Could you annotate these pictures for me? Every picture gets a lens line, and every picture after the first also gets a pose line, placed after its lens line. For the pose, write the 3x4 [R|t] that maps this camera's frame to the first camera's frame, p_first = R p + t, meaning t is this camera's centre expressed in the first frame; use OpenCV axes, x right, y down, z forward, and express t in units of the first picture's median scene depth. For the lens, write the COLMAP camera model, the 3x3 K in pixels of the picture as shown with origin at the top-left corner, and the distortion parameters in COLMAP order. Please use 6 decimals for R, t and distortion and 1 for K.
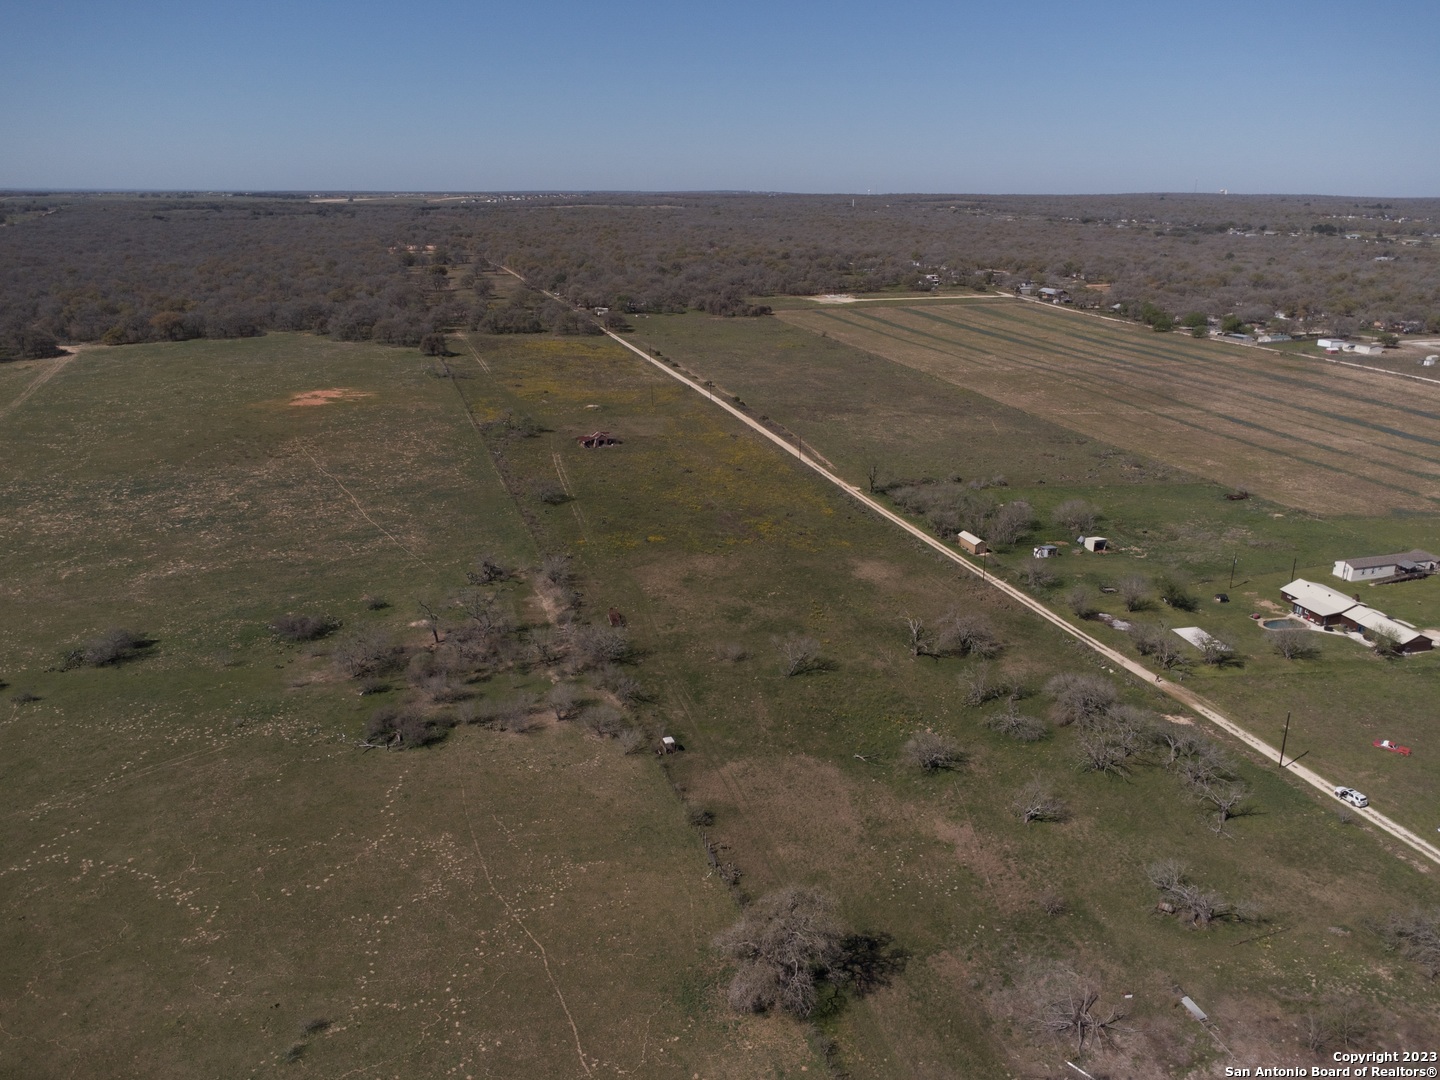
lens RADIAL K [[1045.5, 0, 723.3], [0, 1045.5, 537.2], [0, 0, 1]] dist [0.016321, -0.019996]
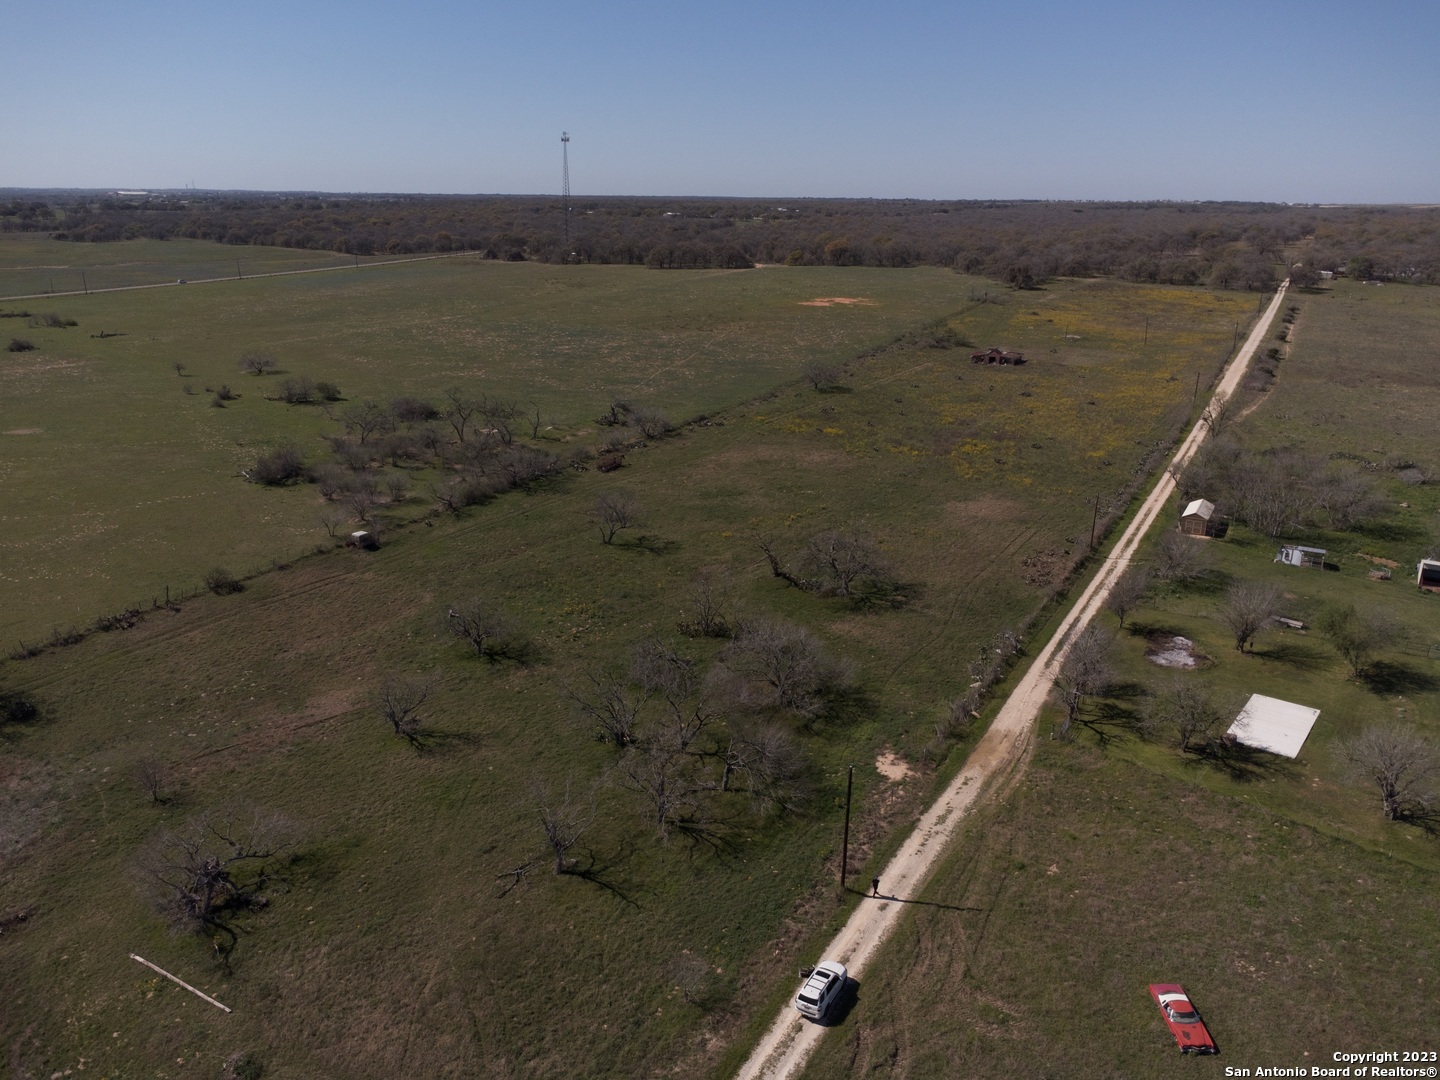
lens RADIAL K [[1045.5, 0, 723.4], [0, 1045.5, 532.7], [0, 0, 1]] dist [0.016321, -0.019996]
pose [[0.654341, 0.231798, -0.719797, 0.638781], [-0.245113, 0.965484, 0.088095, 0.035555], [0.715373, 0.118788, 0.688572, 0.512810]]
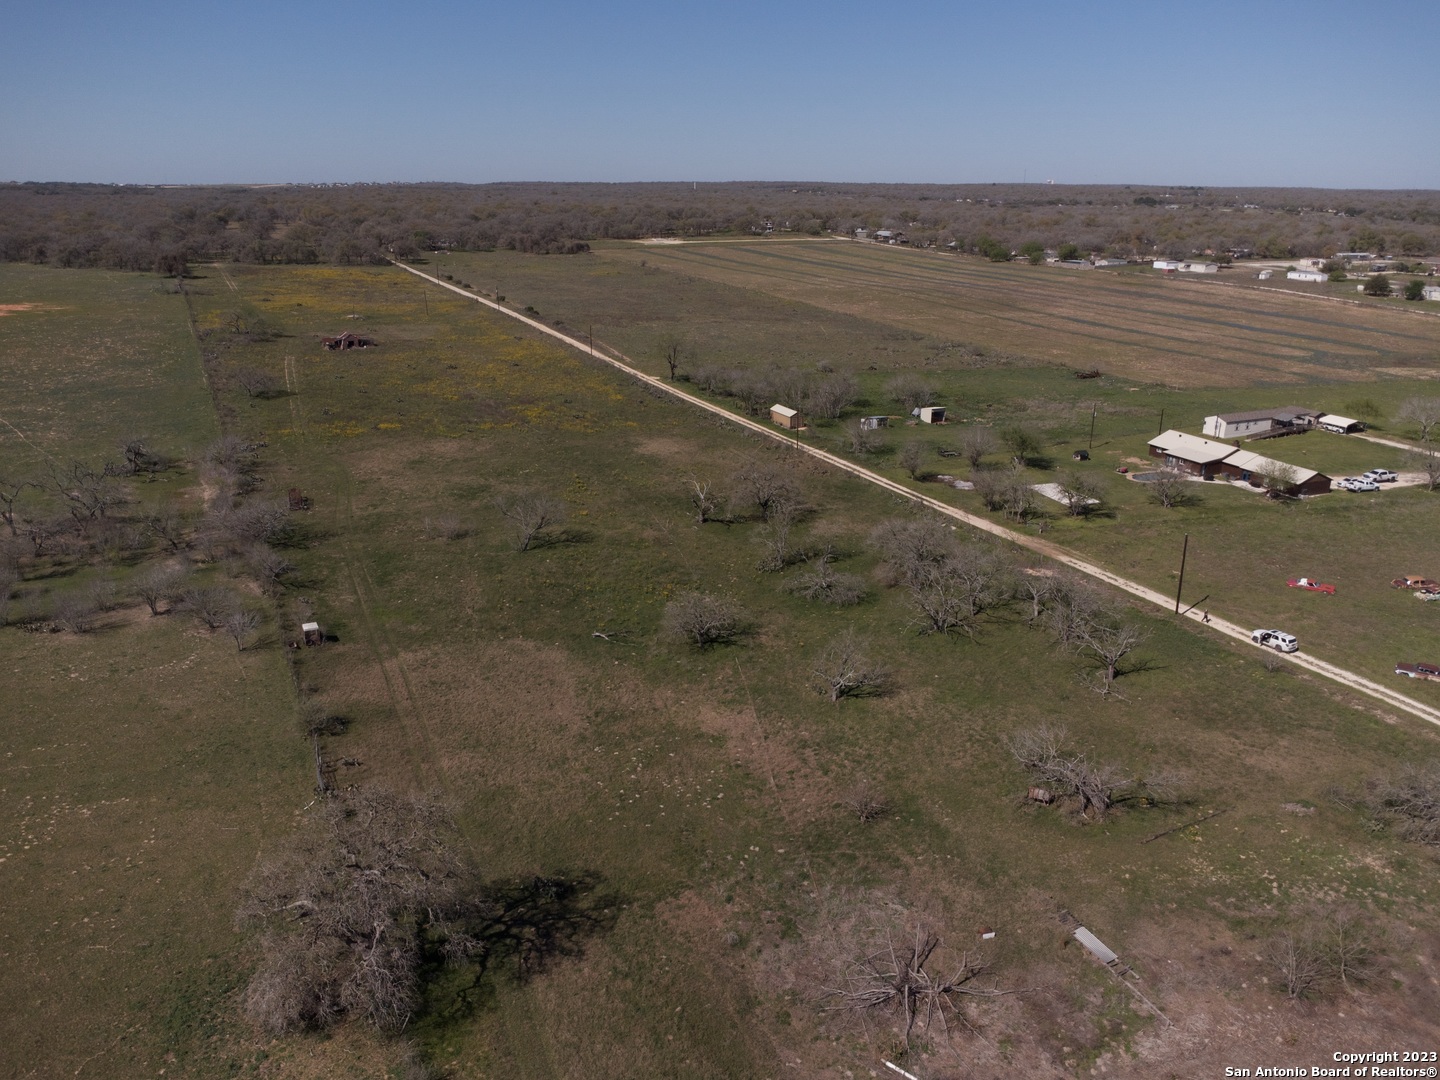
lens RADIAL K [[1045.5, 0, 722.1], [0, 1045.5, 542.2], [0, 0, 1]] dist [0.016321, -0.019996]
pose [[0.990609, -0.043729, 0.129547, 0.101355], [0.043020, 0.999040, 0.008267, 0.121459], [-0.129784, -0.002617, 0.991539, 0.257884]]
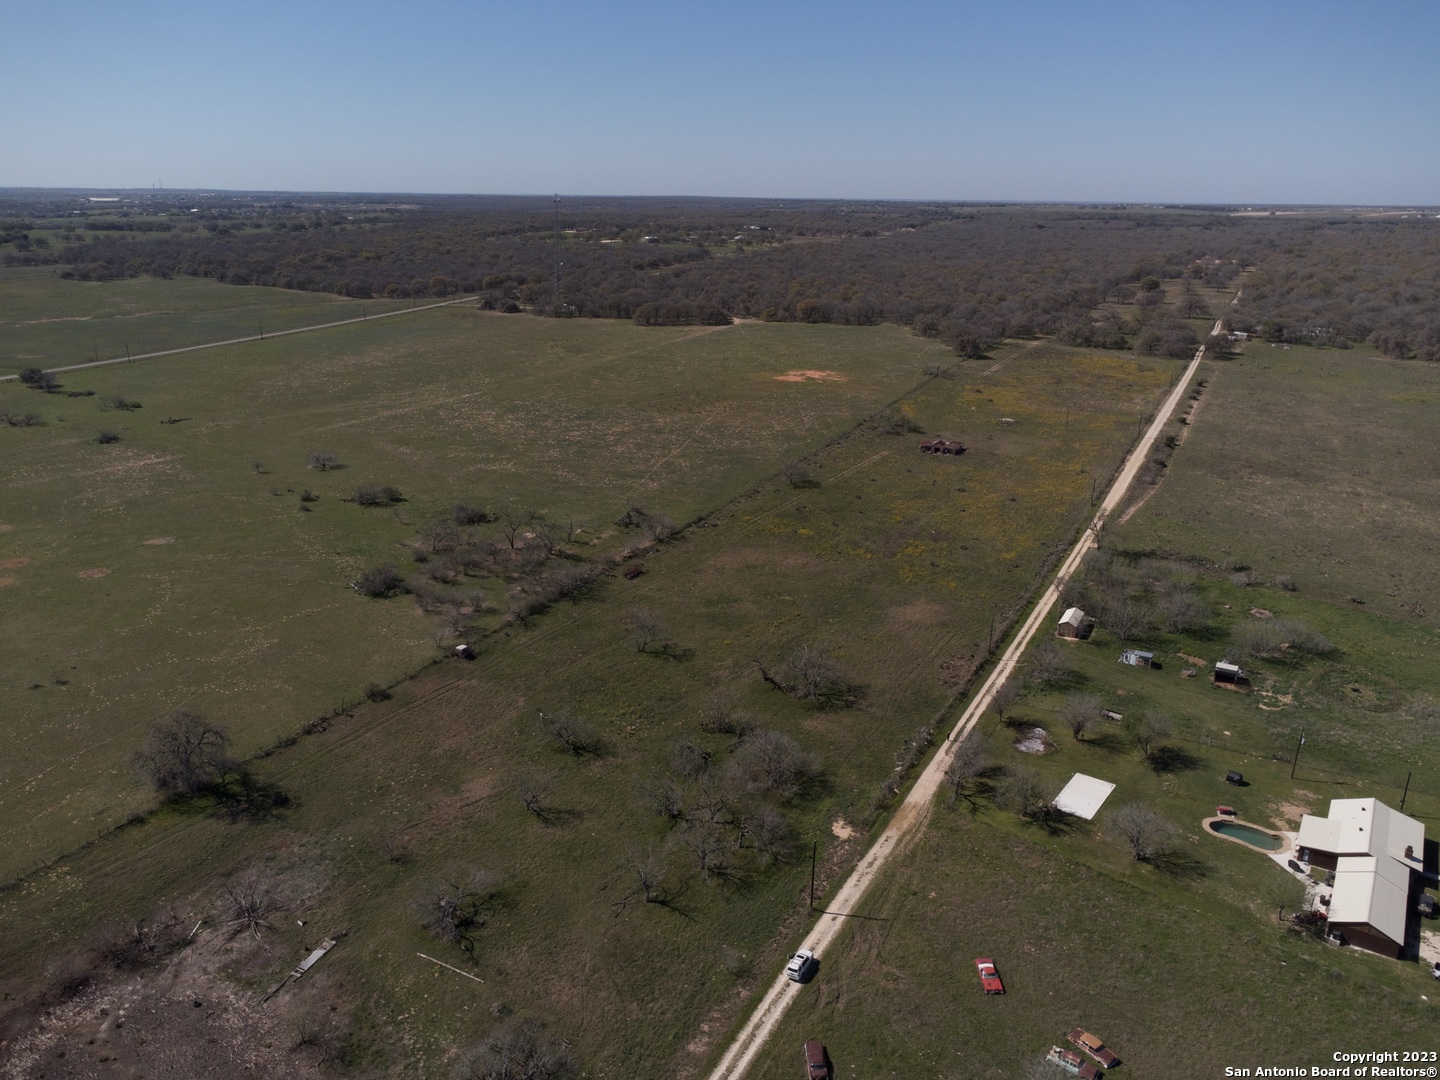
lens RADIAL K [[1045.5, 0, 724.2], [0, 1045.5, 530.3], [0, 0, 1]] dist [0.016321, -0.019996]
pose [[0.674249, 0.227156, -0.702701, 0.794677], [-0.239254, 0.967390, 0.083152, -0.087861], [0.698674, 0.112059, 0.706610, 0.291445]]
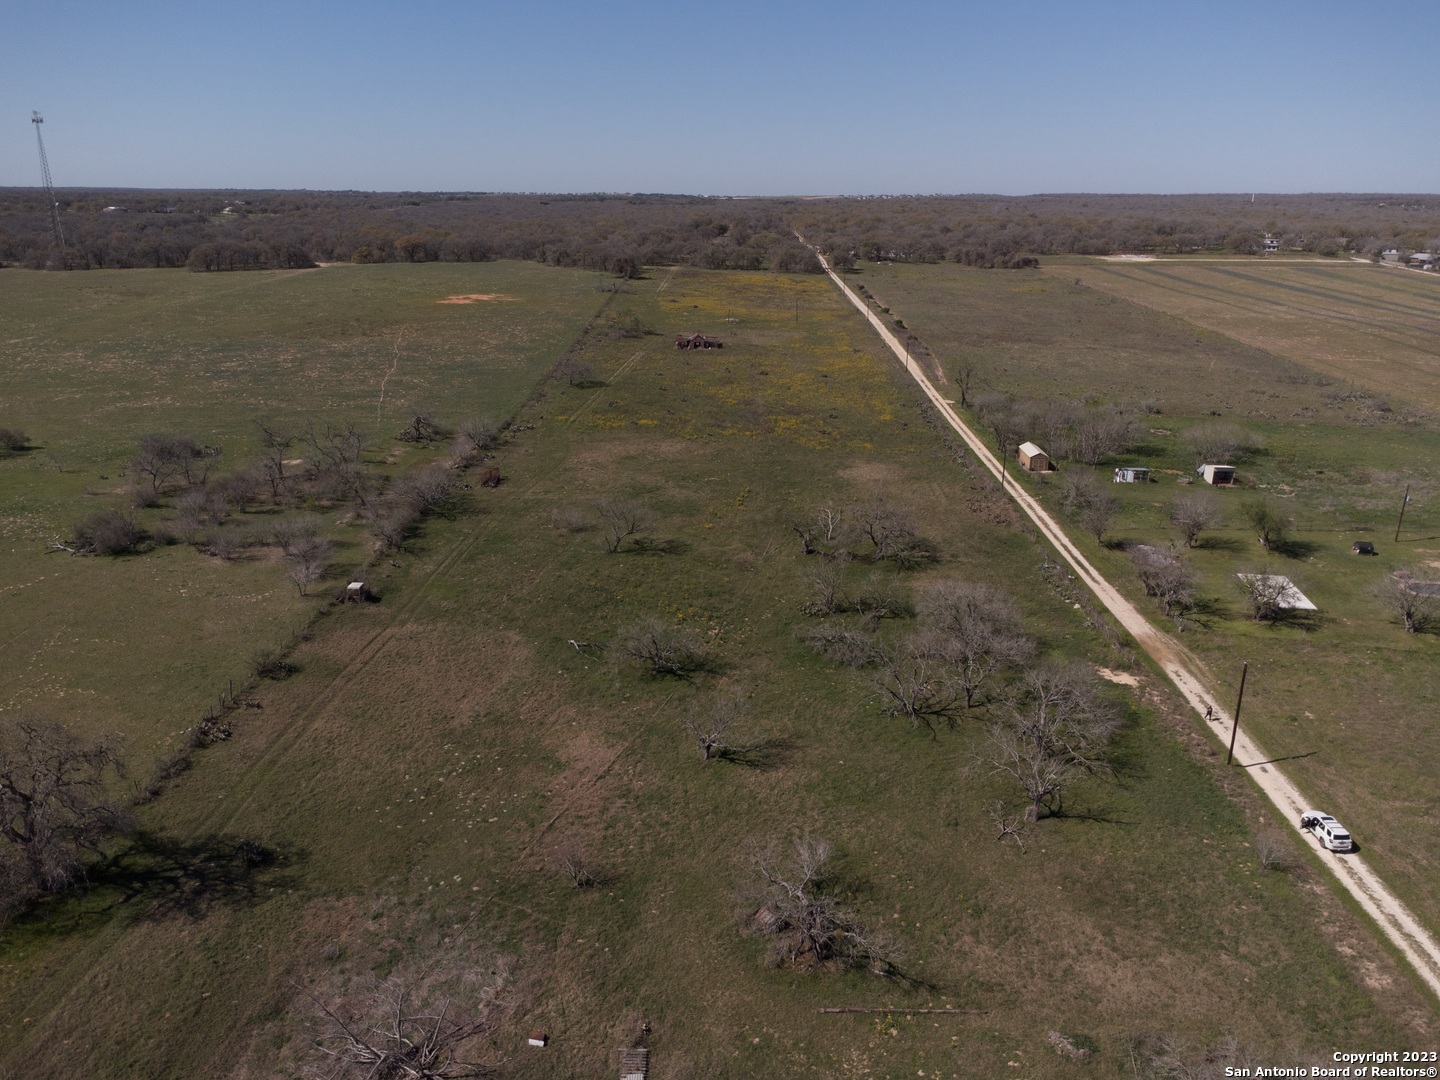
lens RADIAL K [[1045.5, 0, 722.4], [0, 1045.5, 539.2], [0, 0, 1]] dist [0.016321, -0.019996]
pose [[0.938118, 0.111462, -0.327890, 0.362948], [-0.113660, 0.993441, 0.012520, 0.100867], [0.327134, 0.025522, 0.944633, 0.311992]]
